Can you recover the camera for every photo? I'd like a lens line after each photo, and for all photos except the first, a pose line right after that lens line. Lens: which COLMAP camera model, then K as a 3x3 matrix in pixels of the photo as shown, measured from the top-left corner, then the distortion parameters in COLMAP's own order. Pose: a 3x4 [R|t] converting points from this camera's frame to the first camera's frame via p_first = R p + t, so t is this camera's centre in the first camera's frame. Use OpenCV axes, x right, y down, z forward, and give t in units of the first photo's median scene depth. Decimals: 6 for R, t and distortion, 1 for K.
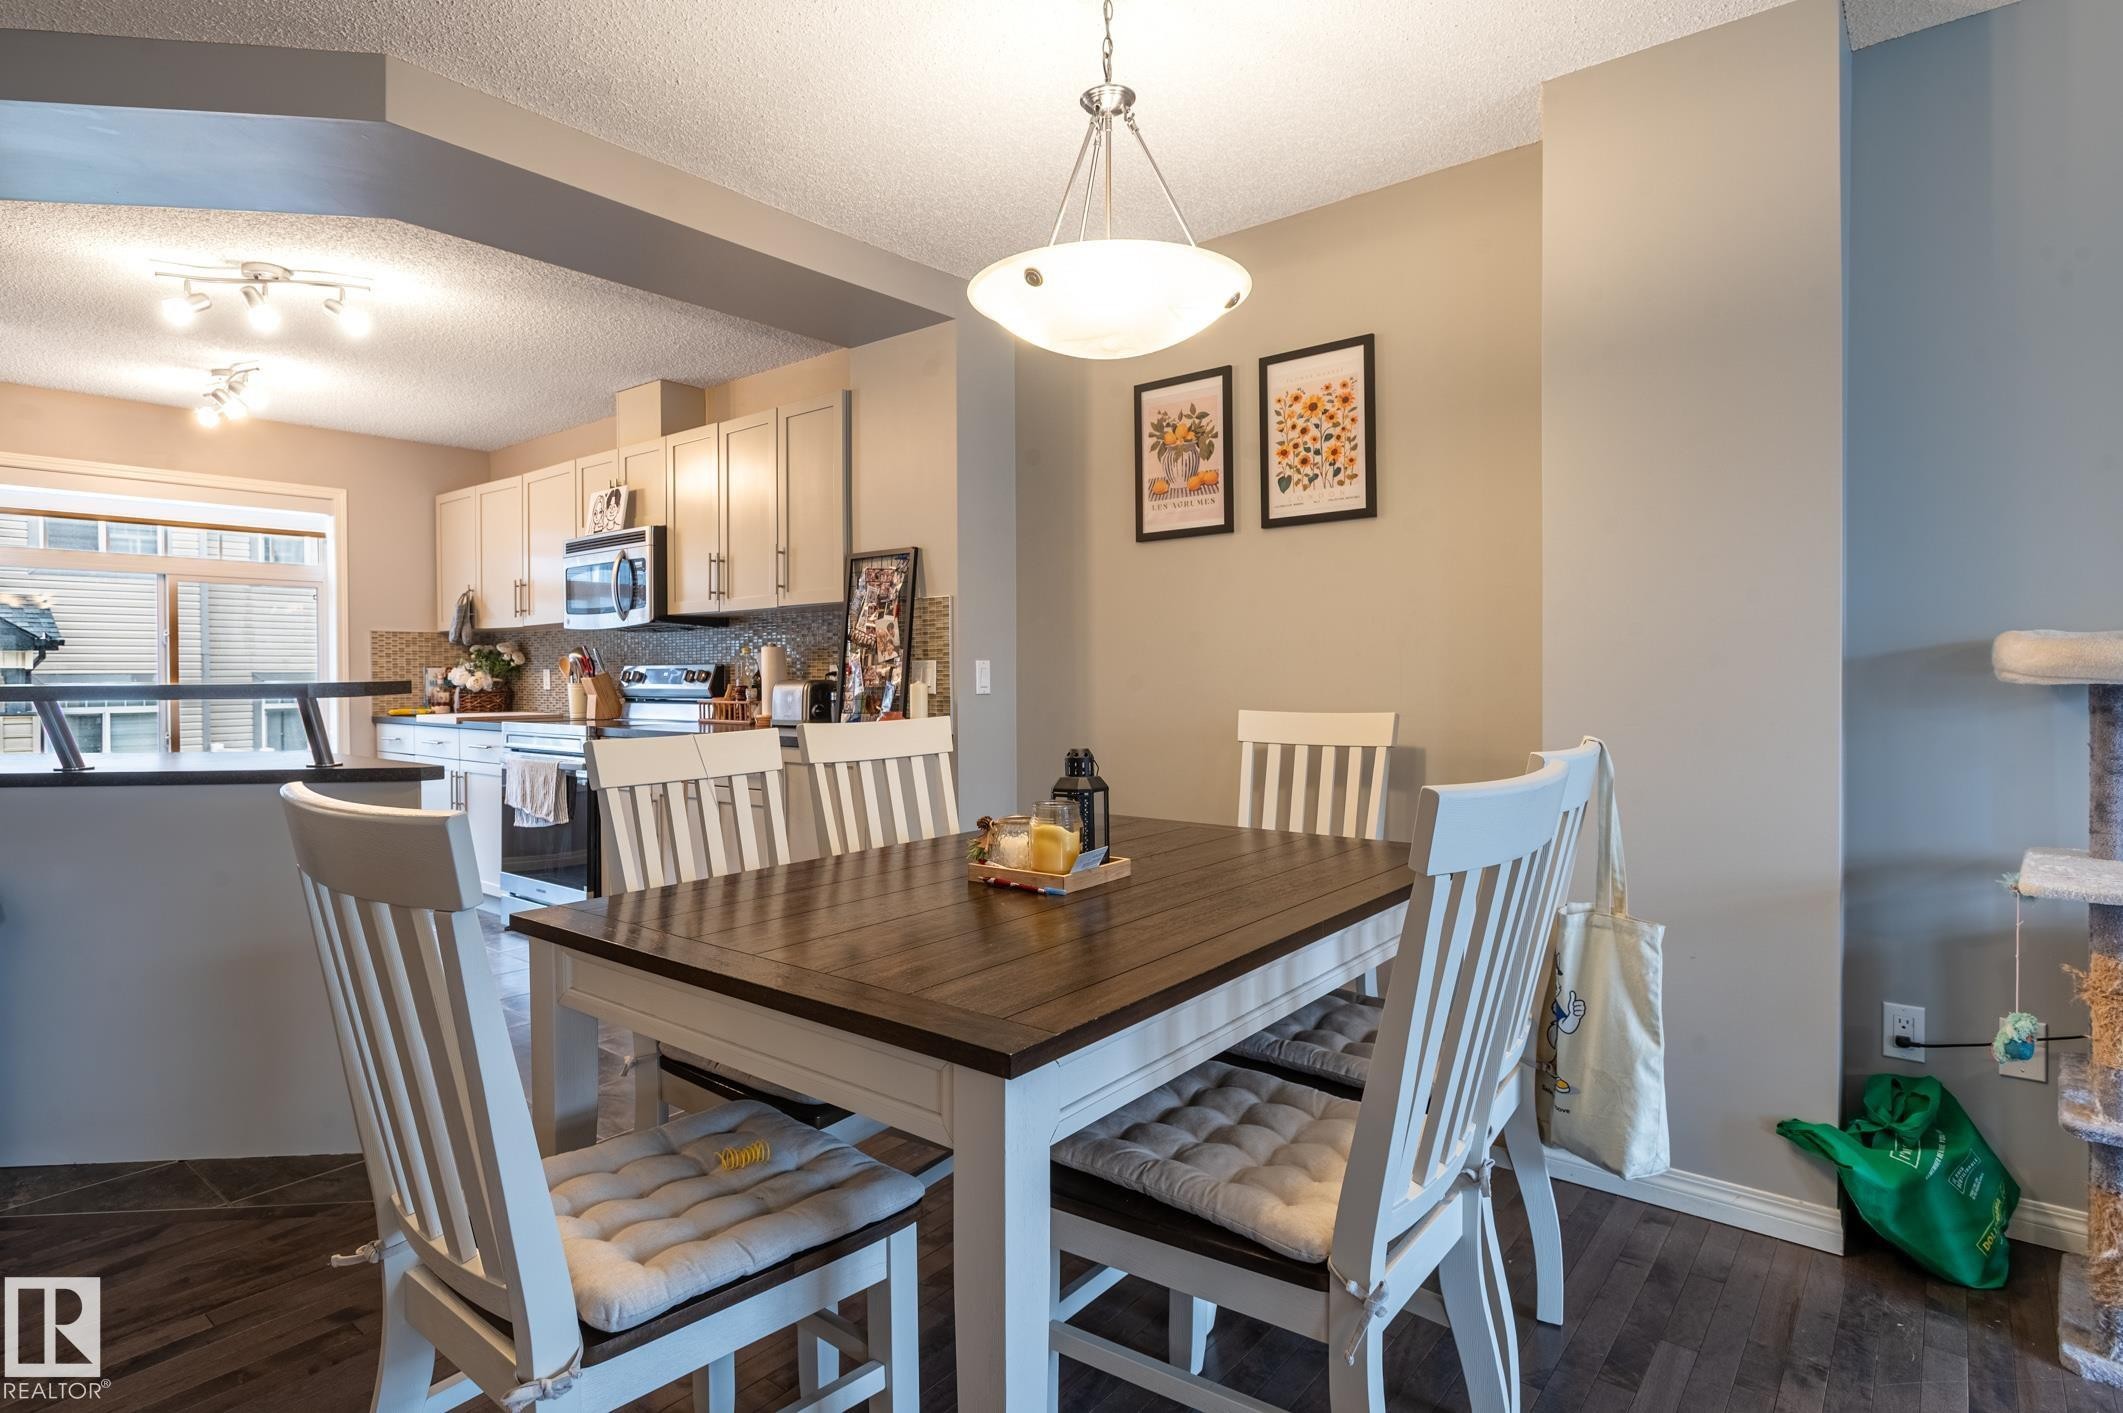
lens RADIAL K [[1079.4, 0, 1052.6], [0, 1079.4, 685.2], [0, 0, 1]] dist [0.006299, -0.003762]
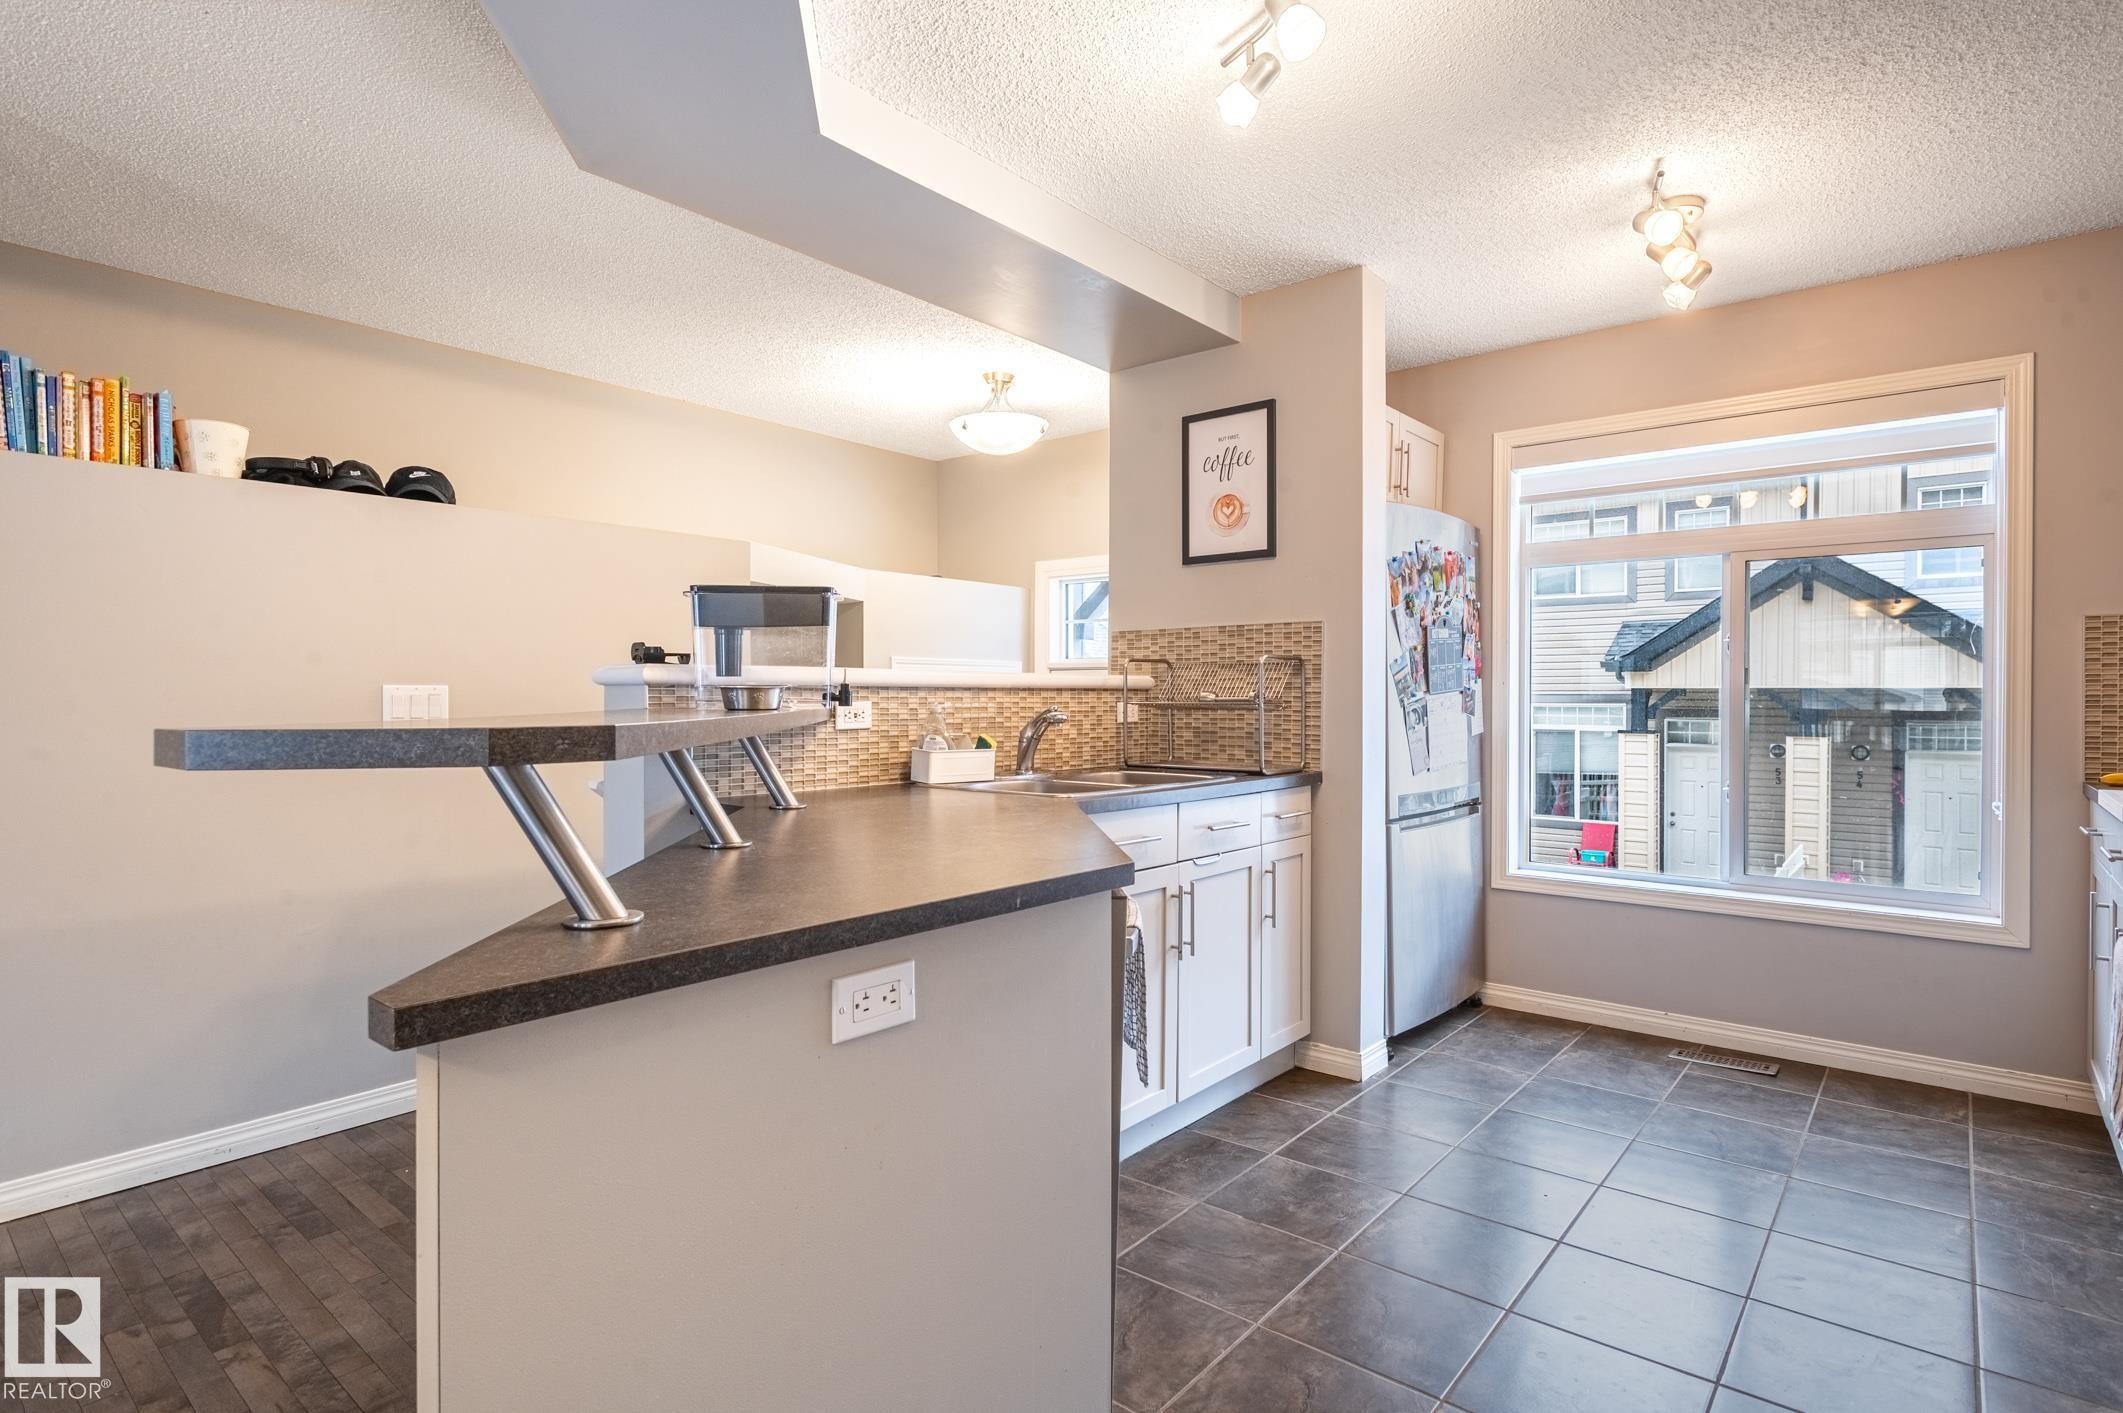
lens RADIAL K [[1079.4, 0, 1062.1], [0, 1079.4, 694.9], [0, 0, 1]] dist [0.006299, -0.003762]
pose [[-0.010768, 0.005007, -0.999929, -0.141014], [-0.014967, 0.999875, 0.005168, -0.010214], [0.999830, 0.015021, -0.010692, 0.640004]]
